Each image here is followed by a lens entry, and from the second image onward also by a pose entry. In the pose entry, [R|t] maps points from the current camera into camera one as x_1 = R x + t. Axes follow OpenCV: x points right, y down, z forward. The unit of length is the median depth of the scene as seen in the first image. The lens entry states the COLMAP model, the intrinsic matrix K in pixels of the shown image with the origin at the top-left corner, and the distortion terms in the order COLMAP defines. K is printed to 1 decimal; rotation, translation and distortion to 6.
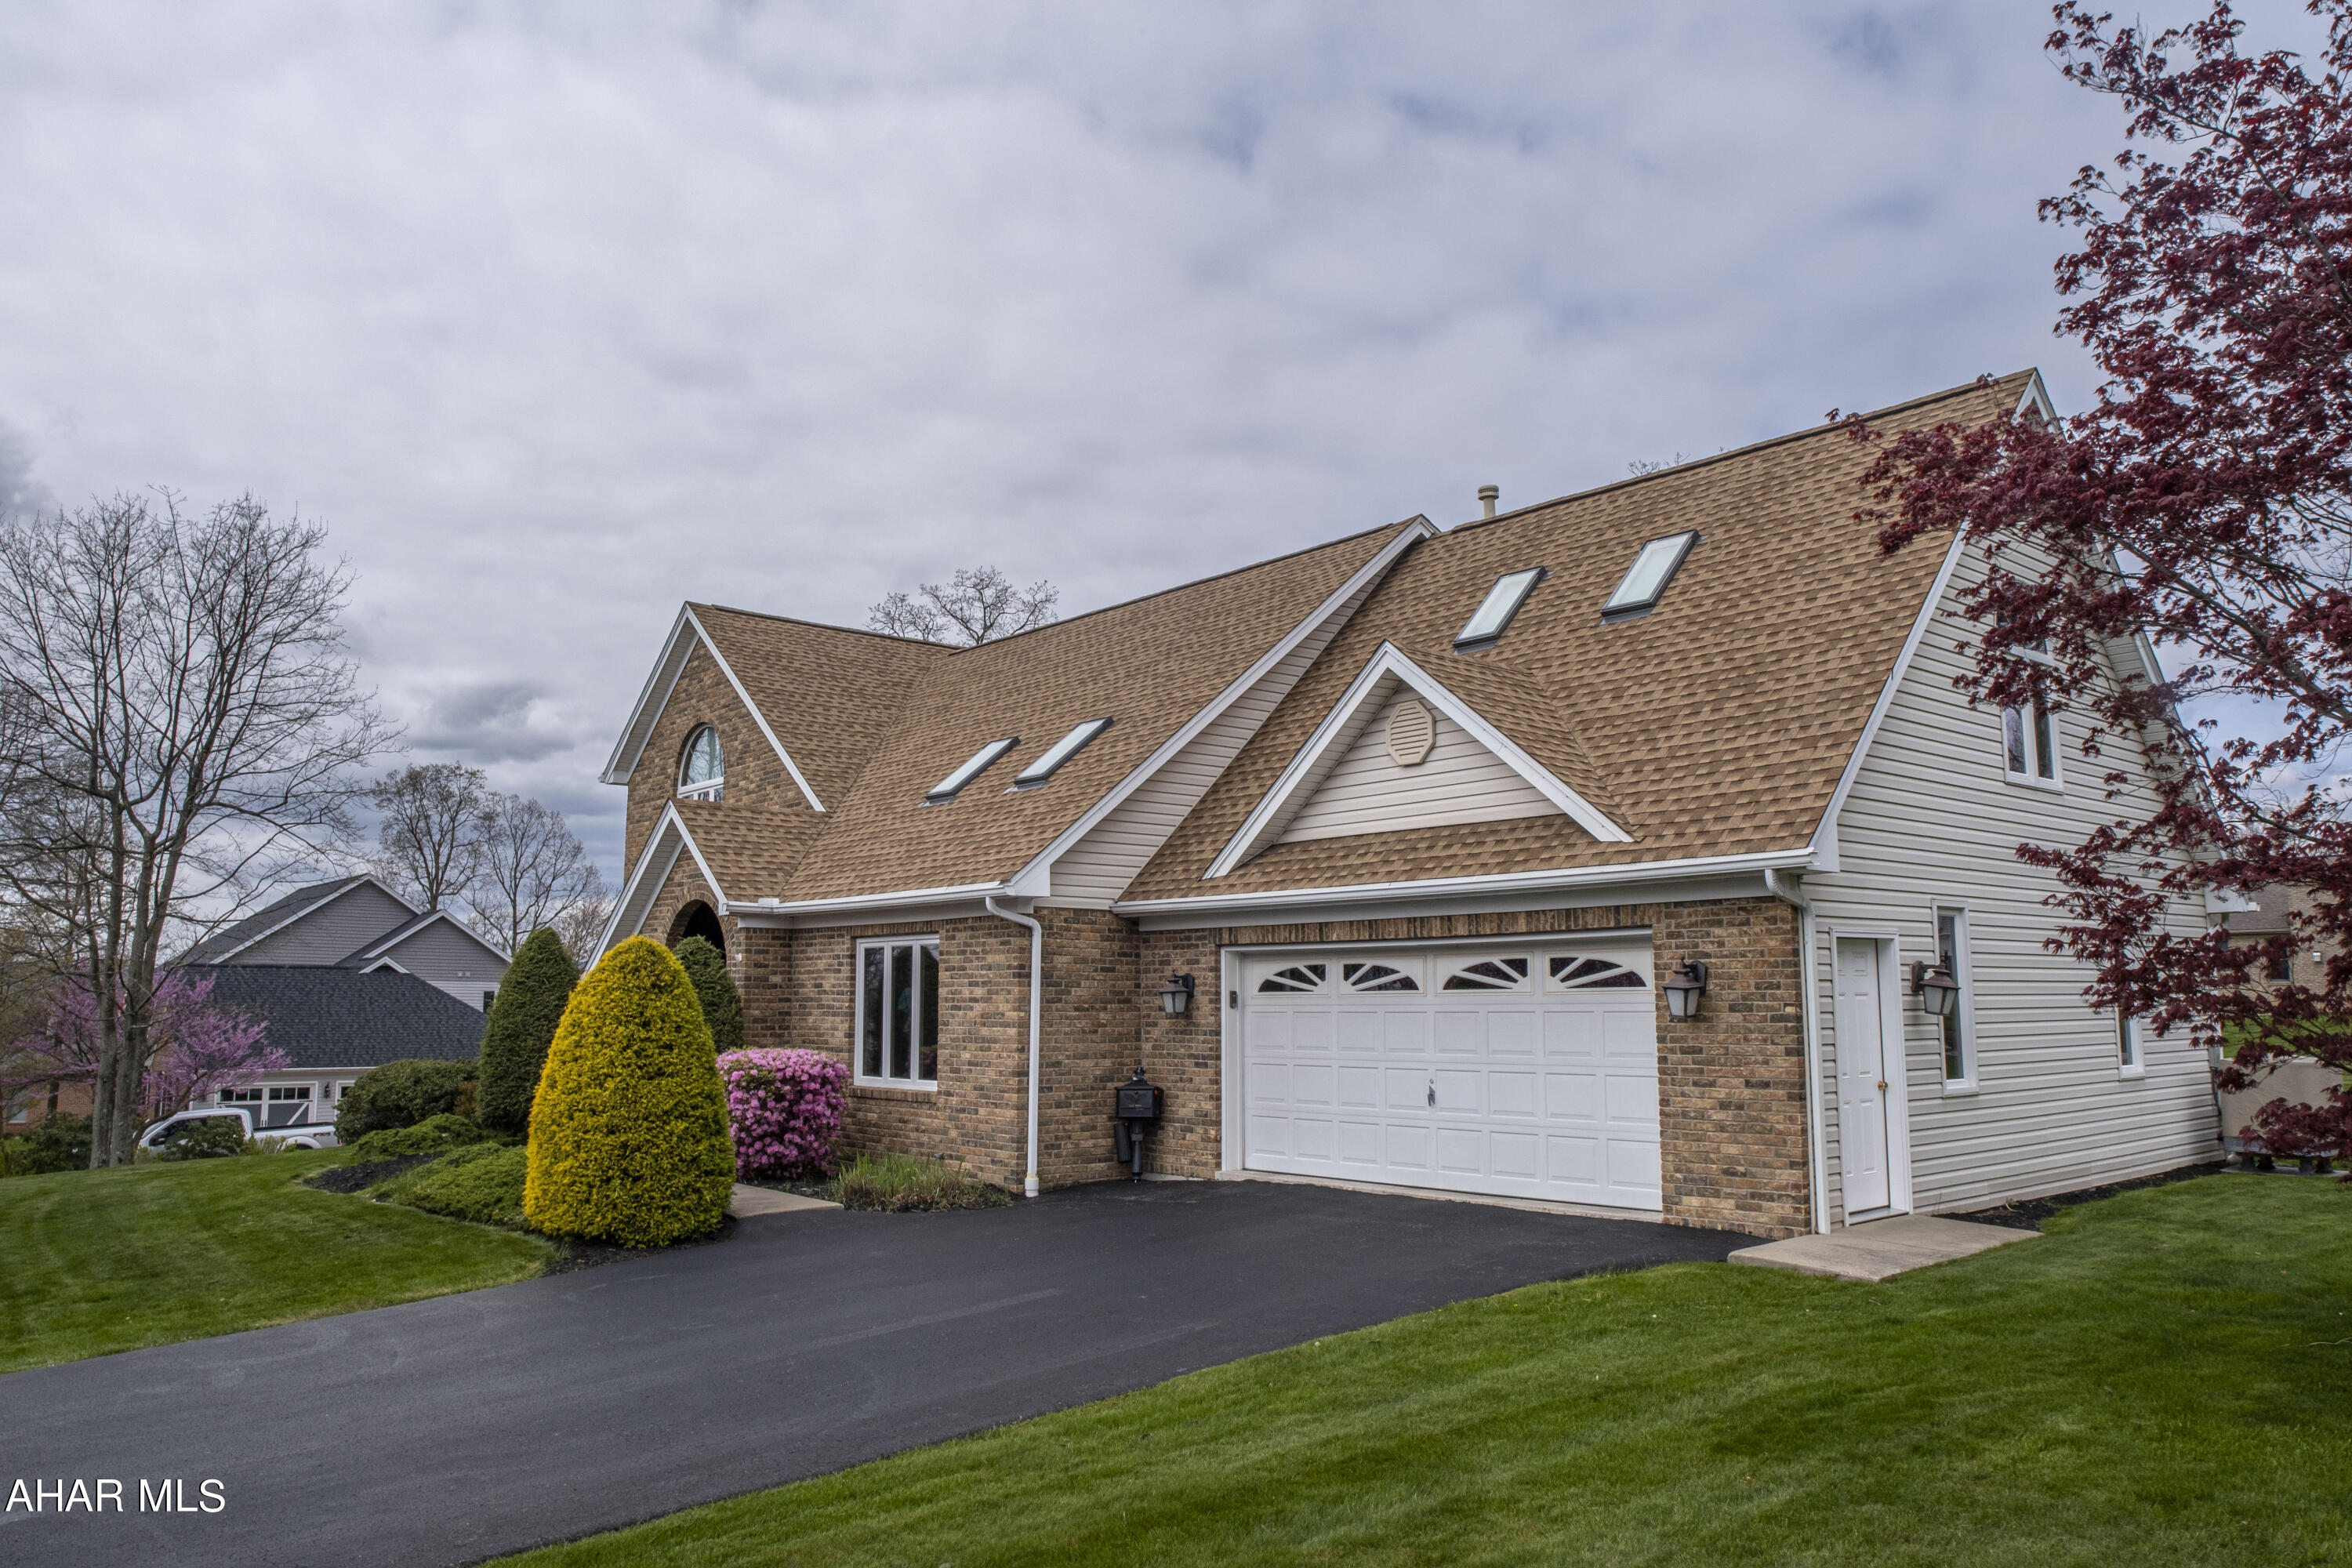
lens RADIAL K [[1667.1, 0, 1212.0], [0, 1667.1, 785.4], [0, 0, 1]] dist [-0.074501, 0.052145]
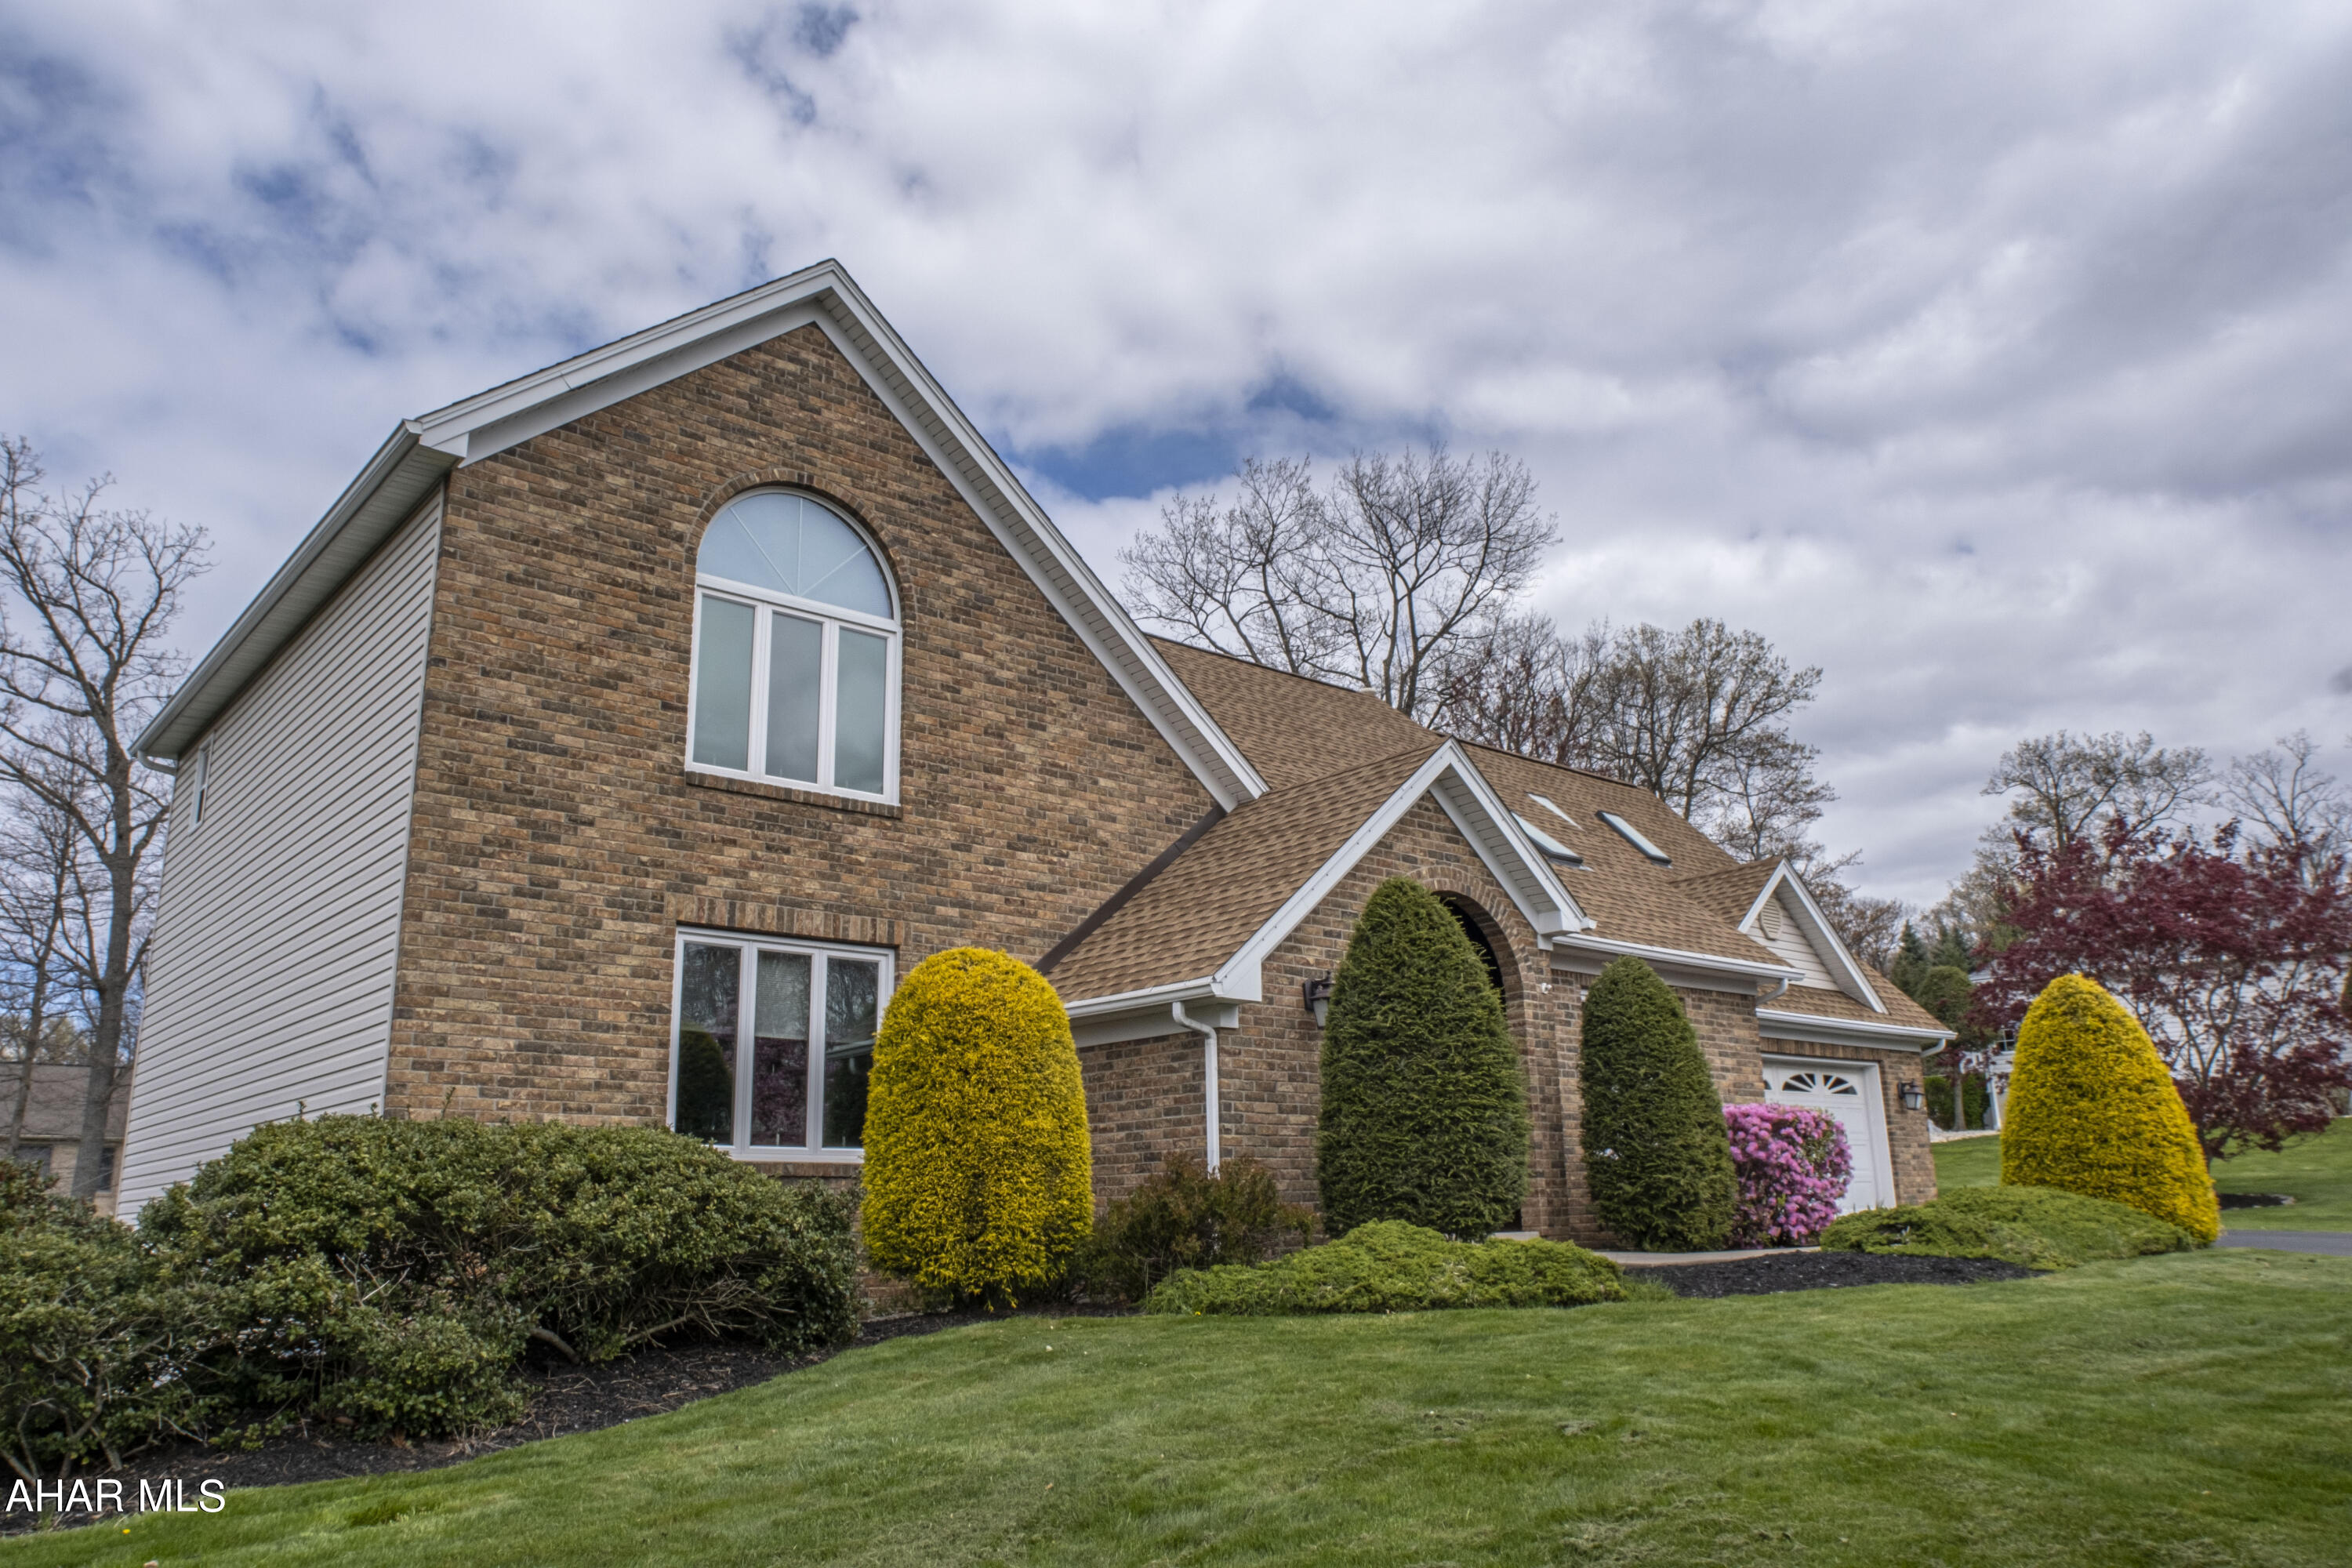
lens RADIAL K [[1667.1, 0, 1212.0], [0, 1667.1, 785.4], [0, 0, 1]] dist [-0.074501, 0.052145]
pose [[-0.010486, 0.263053, 0.964724, -1.416389], [-0.103126, 0.959348, -0.262708, 0.313069], [-0.994613, -0.102243, 0.017068, 1.561643]]
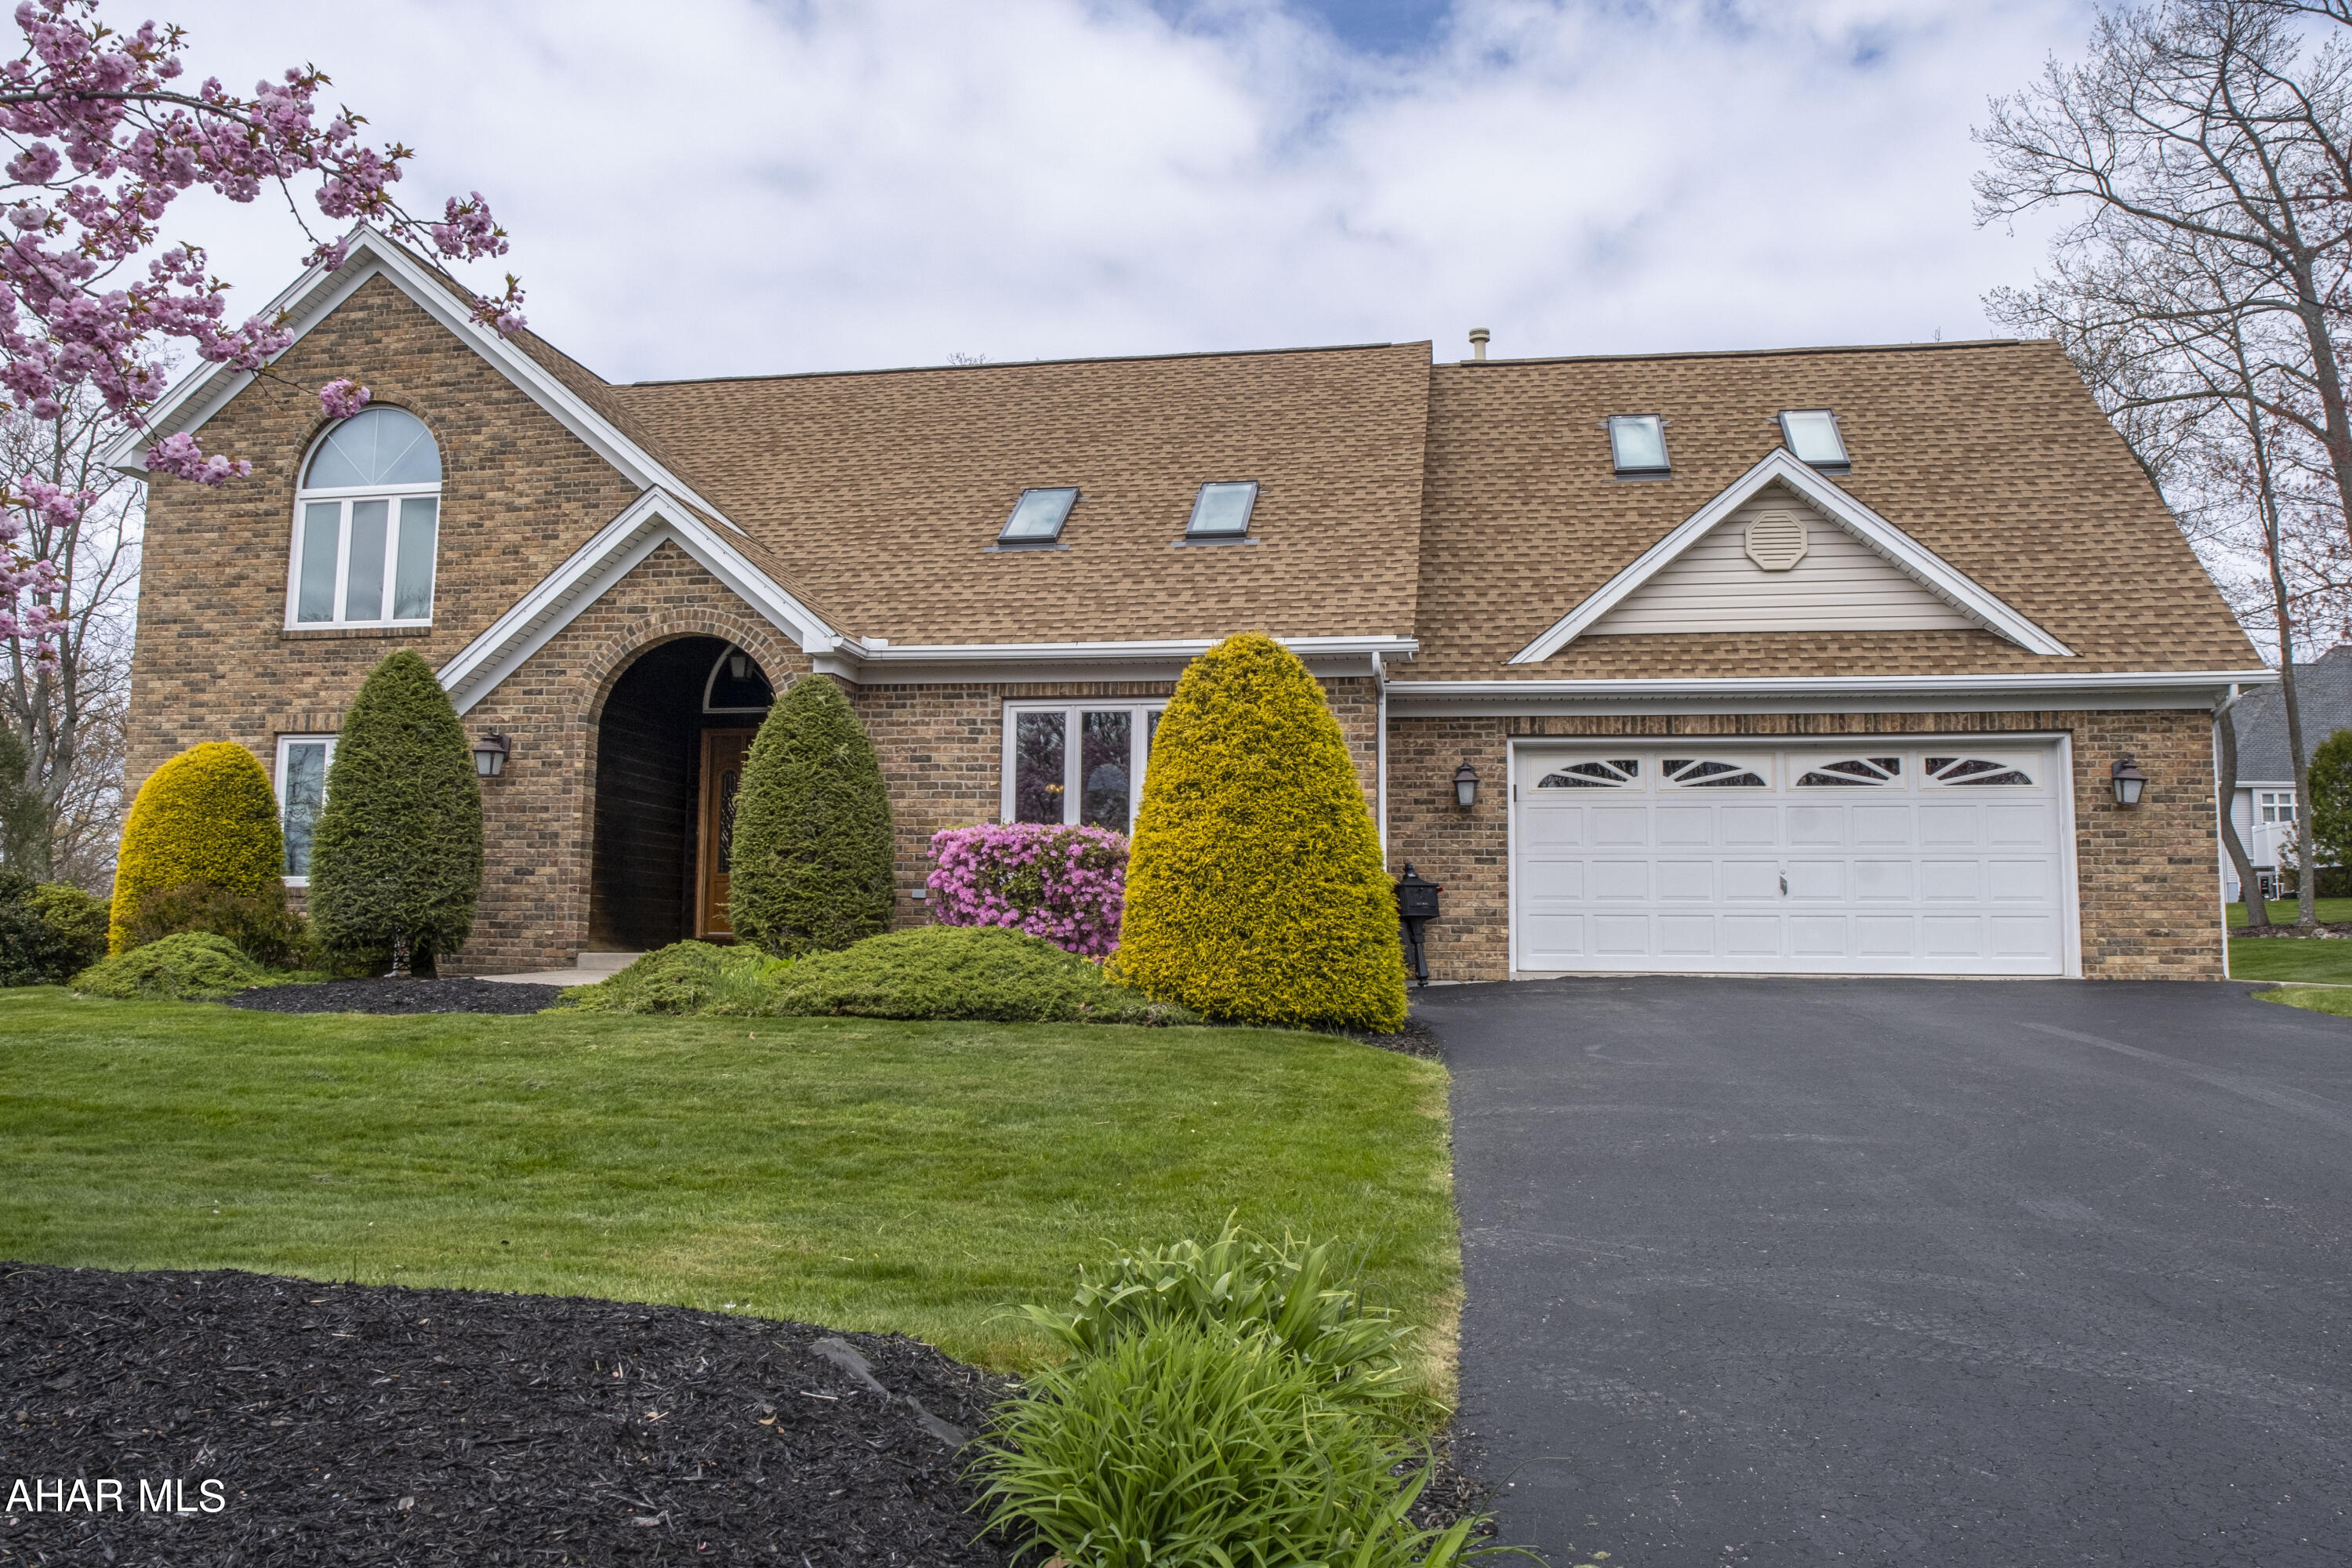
lens RADIAL K [[1667.1, 0, 1212.0], [0, 1667.1, 785.4], [0, 0, 1]] dist [-0.074501, 0.052145]
pose [[0.773811, 0.071983, 0.629313, -0.830510], [-0.094690, 0.995504, 0.002563, 0.159354], [-0.626298, -0.061572, 0.777148, 0.428854]]
